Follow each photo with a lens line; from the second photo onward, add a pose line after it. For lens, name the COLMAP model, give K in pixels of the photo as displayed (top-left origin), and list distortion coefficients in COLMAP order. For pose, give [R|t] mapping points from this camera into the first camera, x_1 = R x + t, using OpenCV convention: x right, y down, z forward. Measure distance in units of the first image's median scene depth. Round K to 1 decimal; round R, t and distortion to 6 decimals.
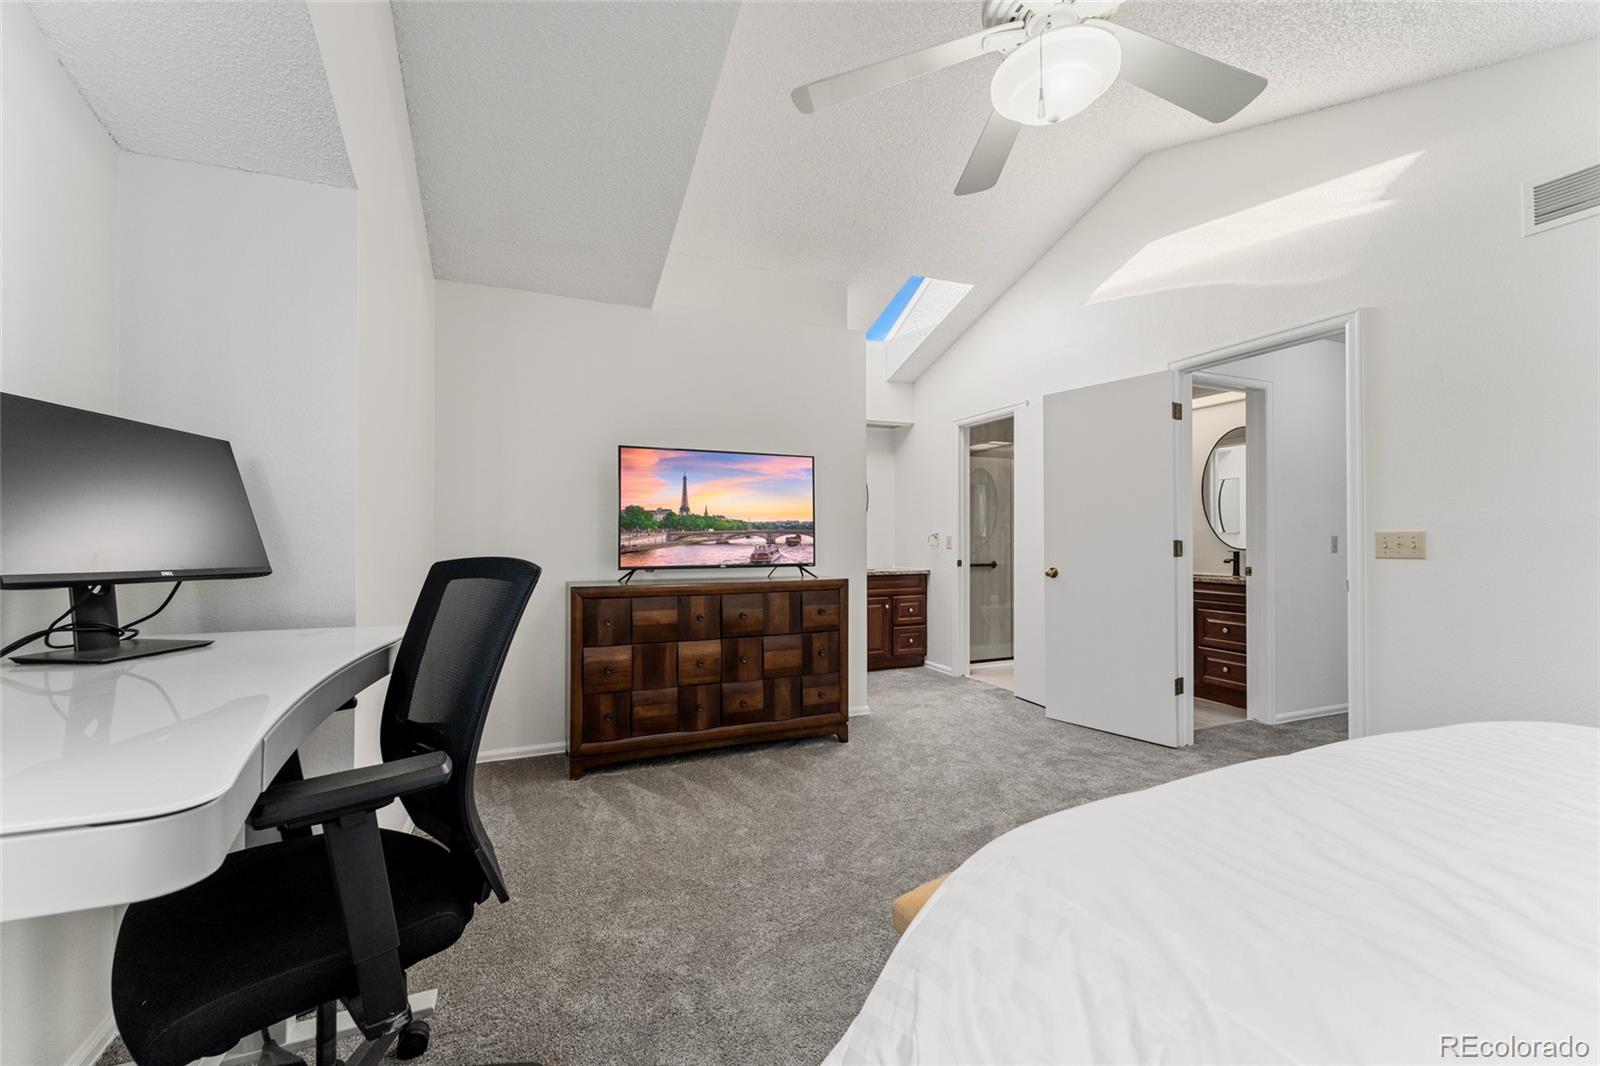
lens RADIAL K [[635.9, 0, 799.3], [0, 635.9, 563.4], [0, 0, 1]] dist [-0.000086, -0.000029]
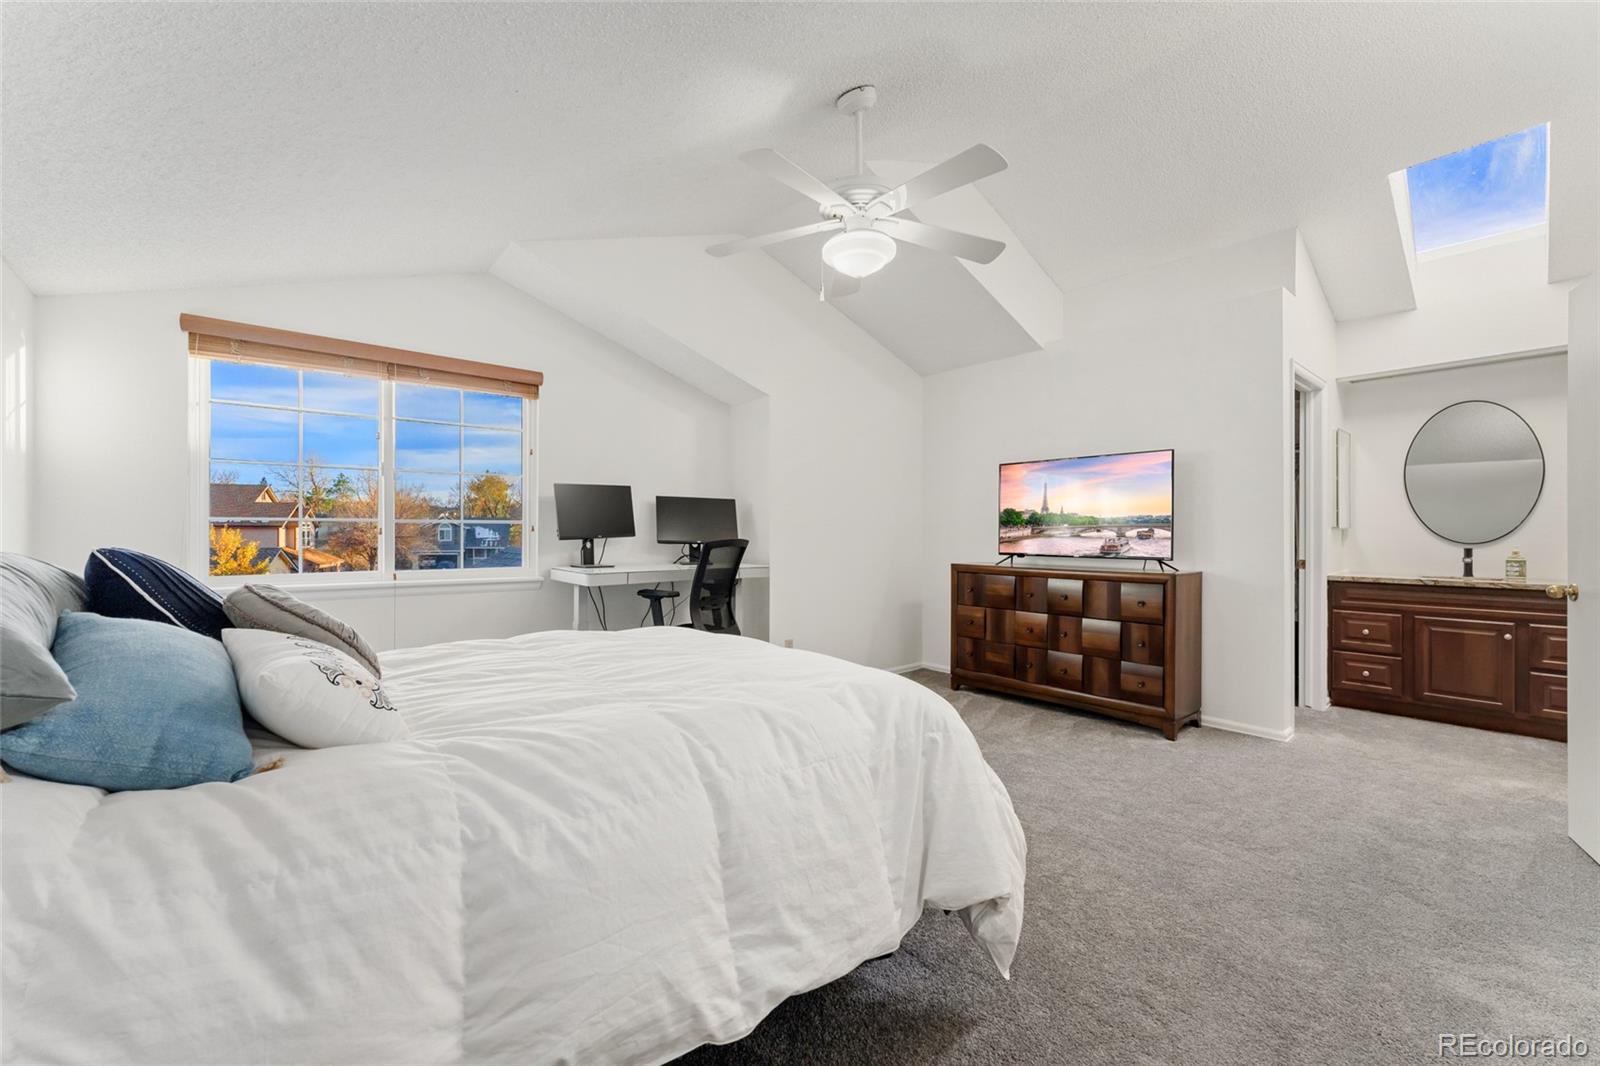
lens RADIAL K [[634.8, 0, 786.3], [0, 634.8, 533.4], [0, 0, 1]] dist [0.000069, -0.000082]
pose [[0.291447, -0.001424, -0.956586, 0.873971], [-0.042156, 0.999008, -0.014331, 0.002970], [0.955658, 0.044503, 0.291098, 0.143398]]
